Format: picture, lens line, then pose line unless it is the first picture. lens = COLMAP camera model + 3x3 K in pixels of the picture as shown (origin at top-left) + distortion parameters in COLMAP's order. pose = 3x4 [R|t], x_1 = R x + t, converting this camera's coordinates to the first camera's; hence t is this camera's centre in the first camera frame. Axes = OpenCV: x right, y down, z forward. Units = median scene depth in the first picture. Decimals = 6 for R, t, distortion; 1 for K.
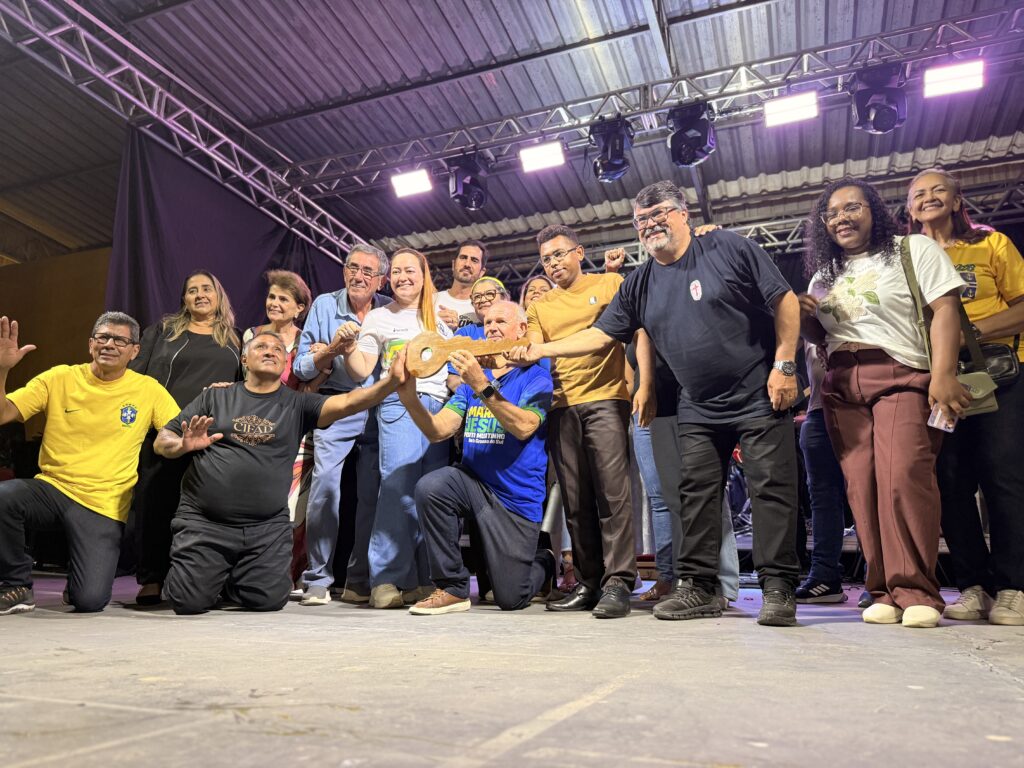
lens RADIAL K [[732.3, 0, 515.2], [0, 732.3, 401.9], [0, 0, 1]] dist [-0.001592, -0.006246]
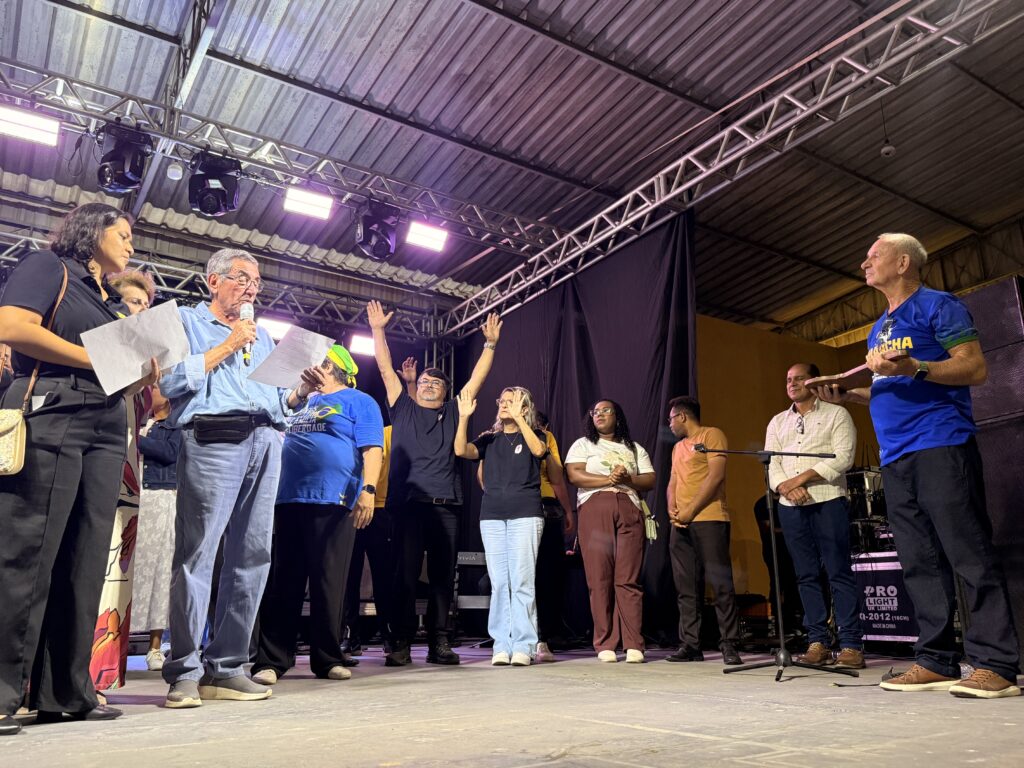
lens RADIAL K [[815.3, 0, 518.0], [0, 815.3, 389.1], [0, 0, 1]] dist [0.129028, -0.220700]
pose [[0.589530, 0.209565, 0.780088, -0.322831], [-0.161463, 0.976841, -0.140400, -0.008269], [-0.791444, -0.043186, 0.609714, -0.004970]]
